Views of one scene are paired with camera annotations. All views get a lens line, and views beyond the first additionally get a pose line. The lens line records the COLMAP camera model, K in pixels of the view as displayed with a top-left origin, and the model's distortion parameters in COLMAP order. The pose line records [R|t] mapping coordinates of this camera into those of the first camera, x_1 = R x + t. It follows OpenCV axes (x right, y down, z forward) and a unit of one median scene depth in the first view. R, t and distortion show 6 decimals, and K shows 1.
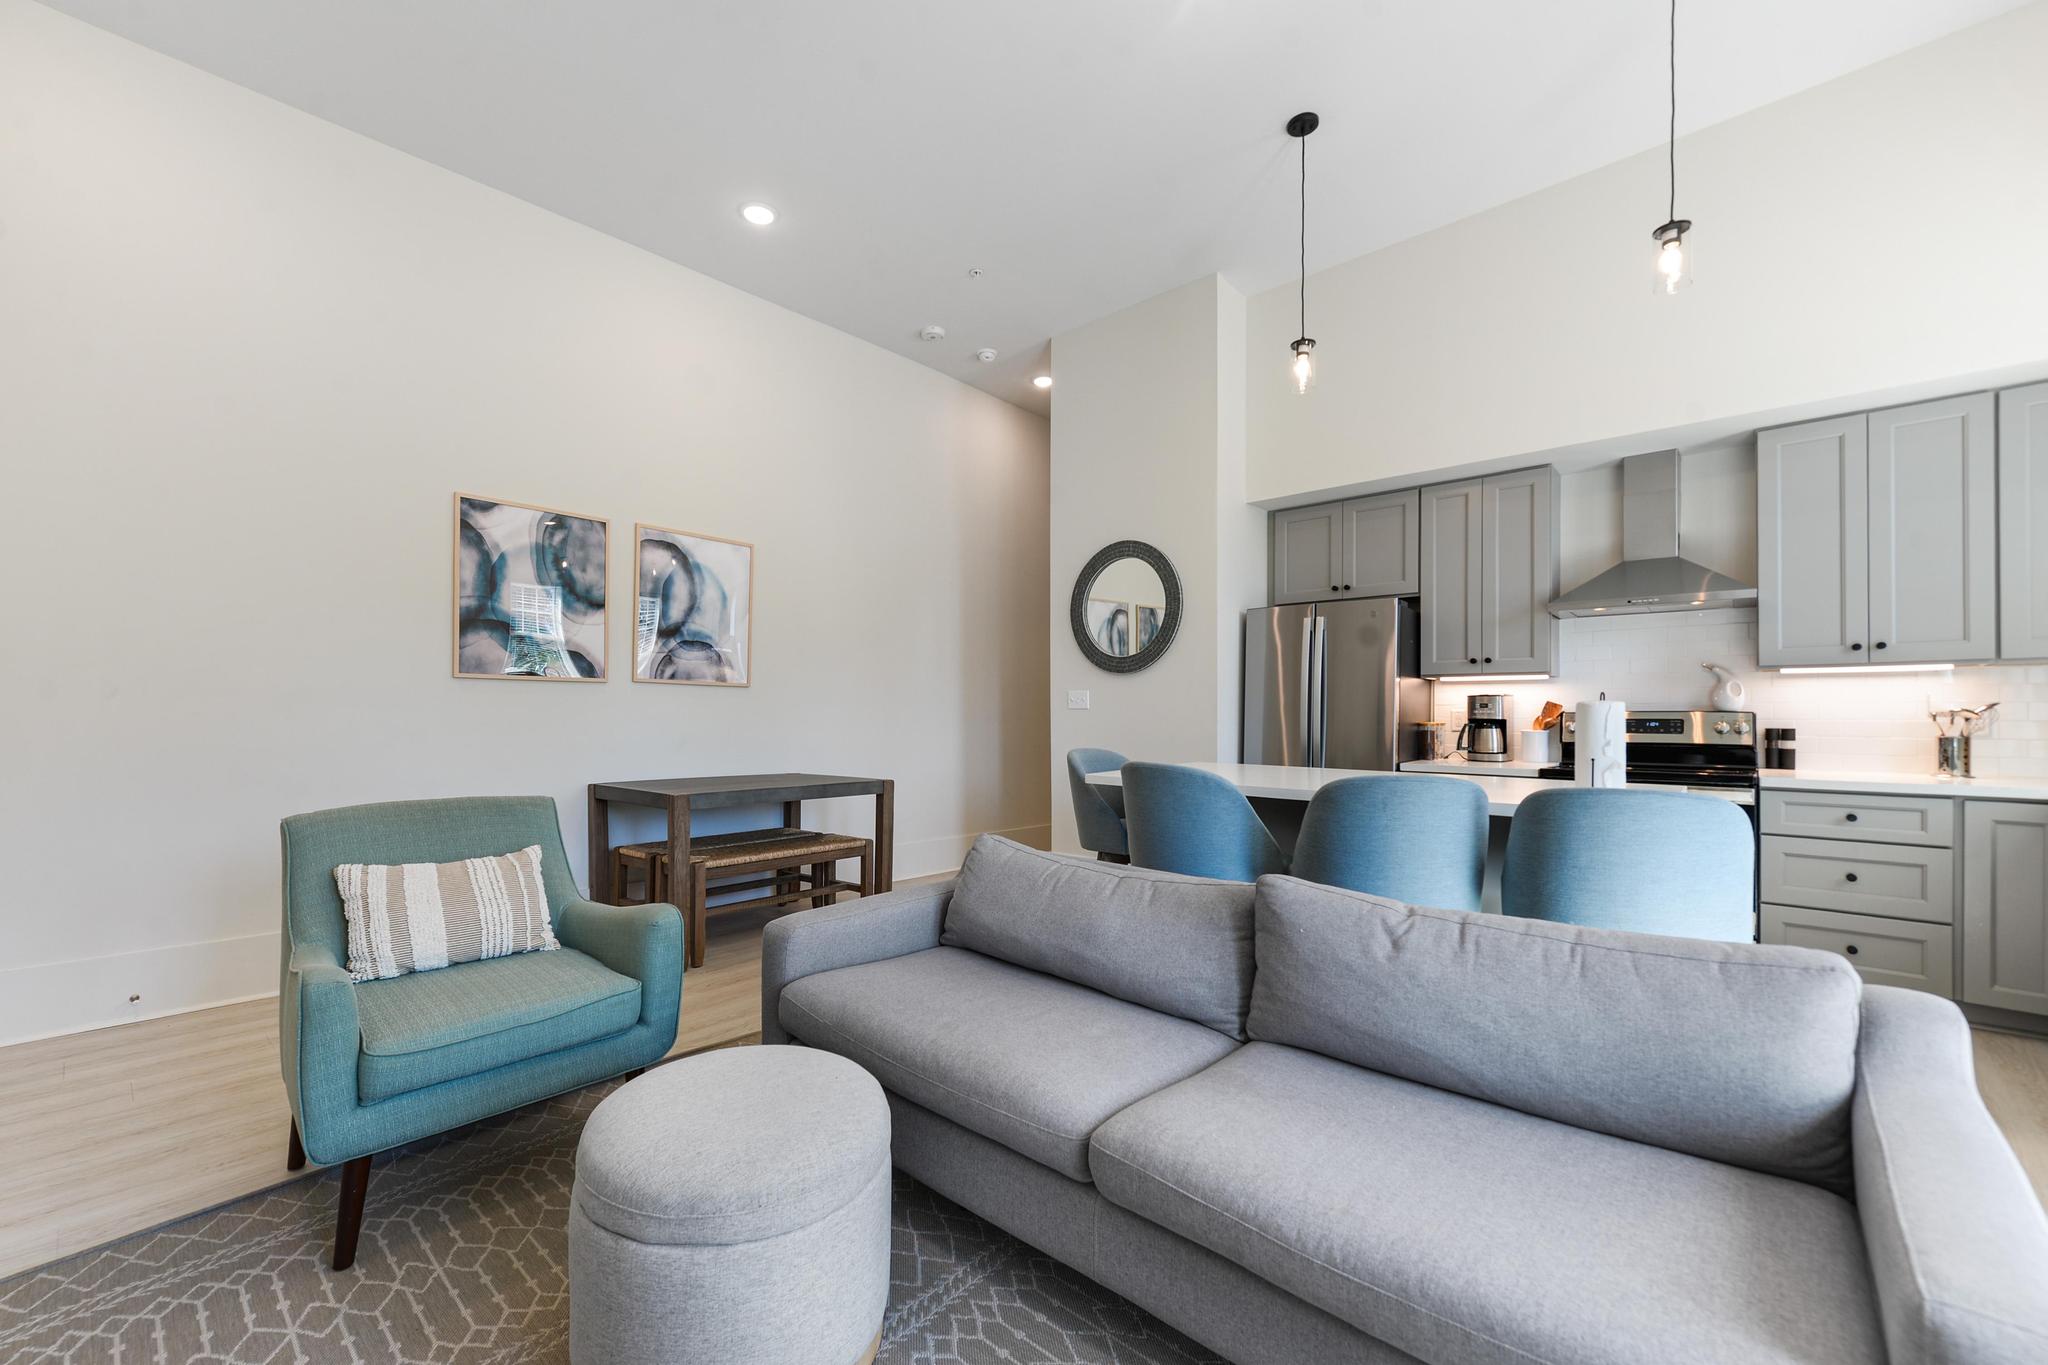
lens RADIAL K [[830.0, 0, 965.8], [0, 830.0, 699.9], [0, 0, 1]] dist [0.010918, 0.000089]
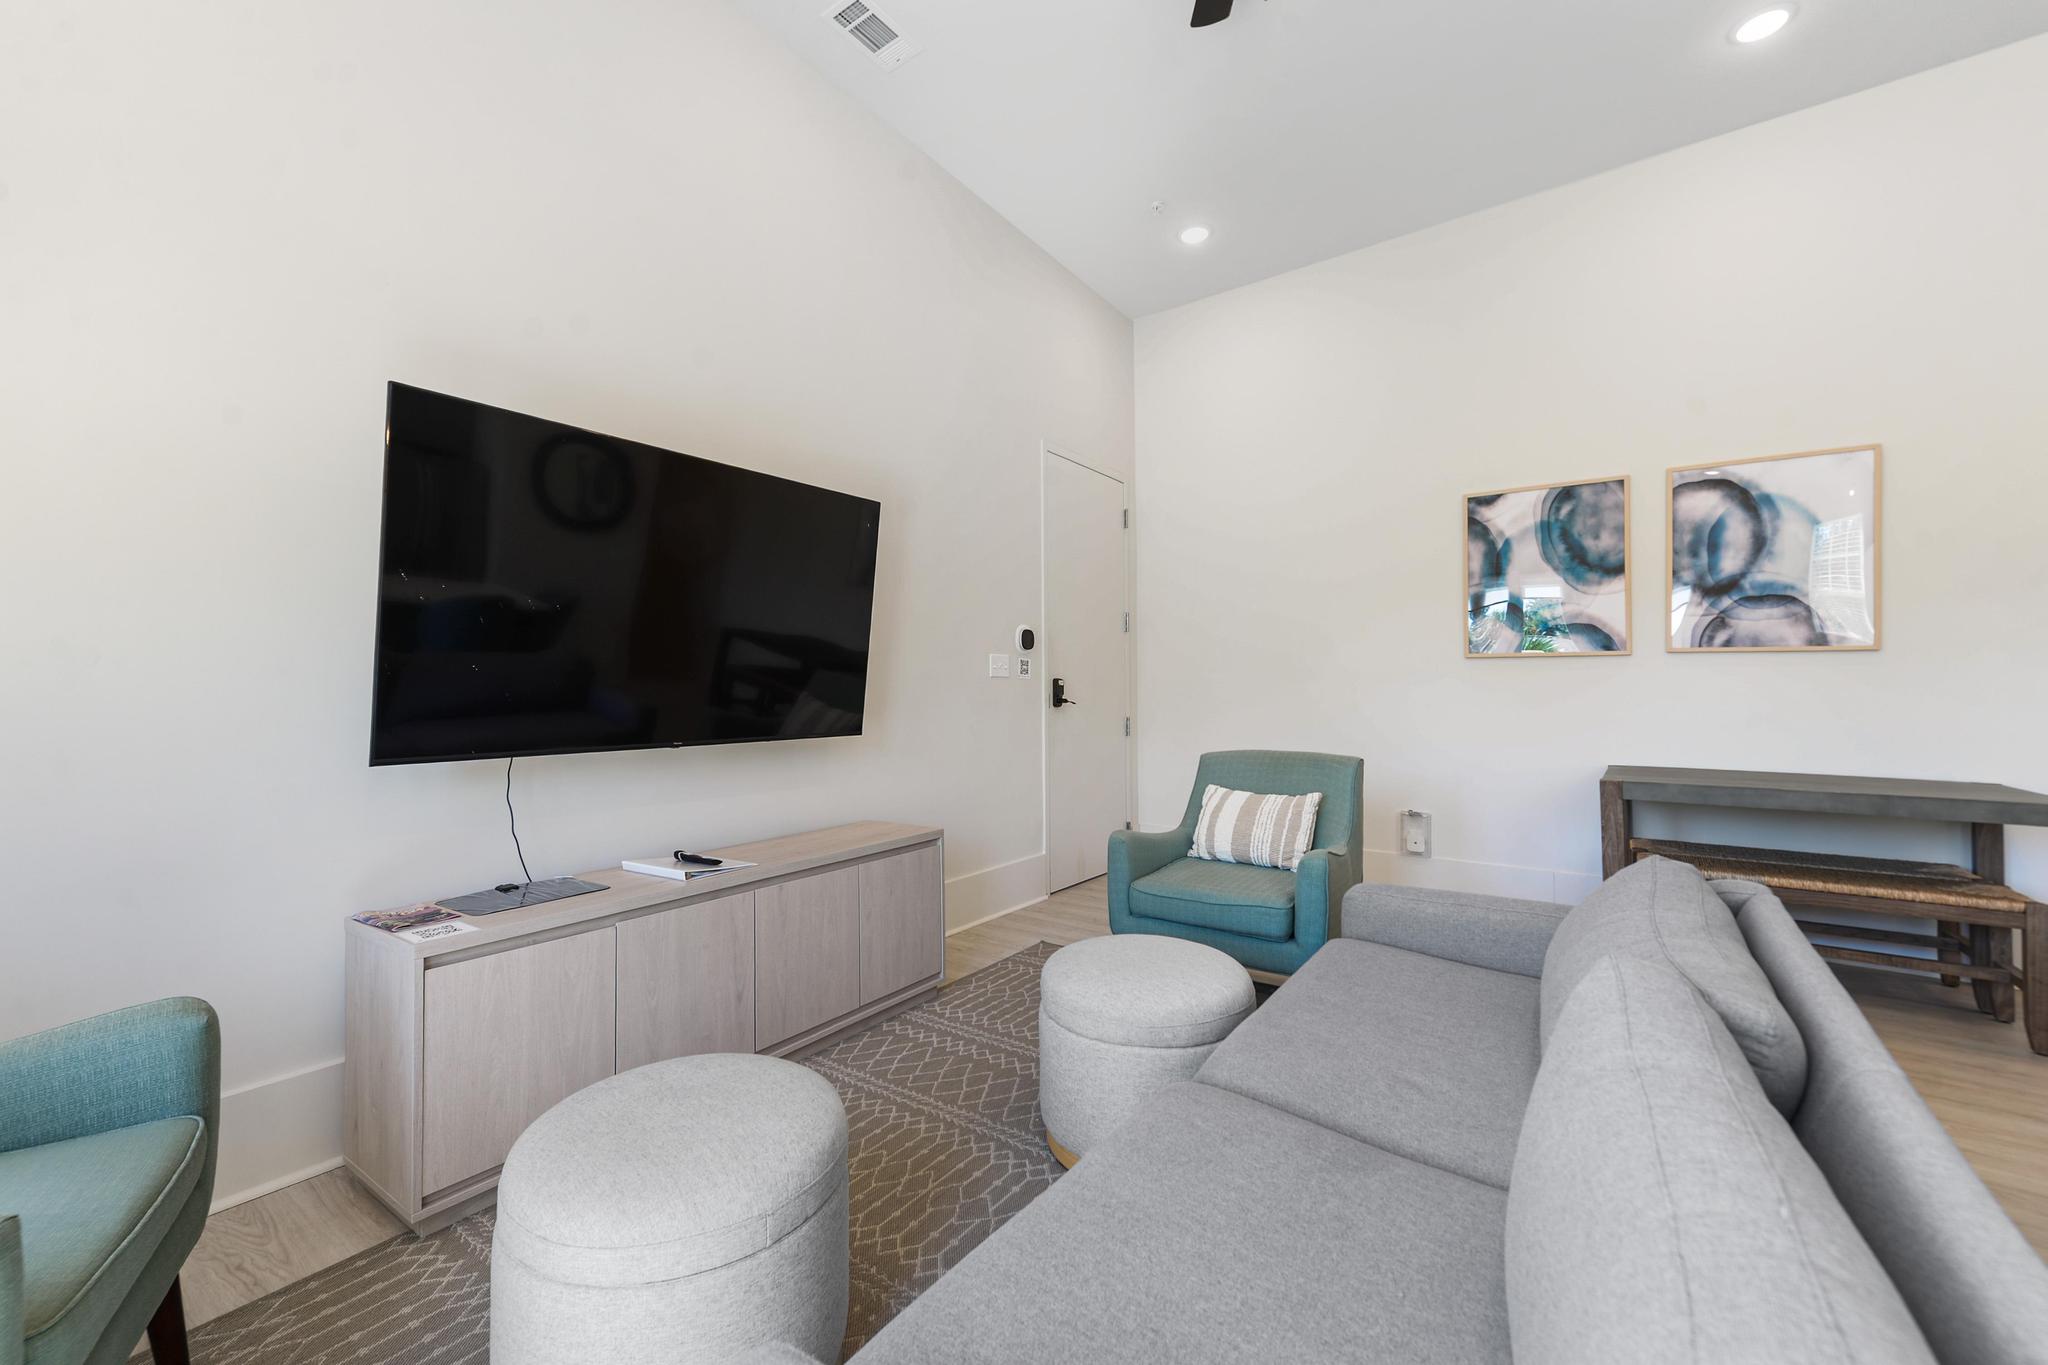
lens RADIAL K [[830.0, 0, 1016.9], [0, 830.0, 678.2], [0, 0, 1]] dist [0.010918, 0.000089]
pose [[0.132295, -0.017495, -0.991056, 0.388338], [0.019288, 0.999700, -0.015073, 0.005791], [0.991023, -0.017121, 0.132592, 0.217266]]
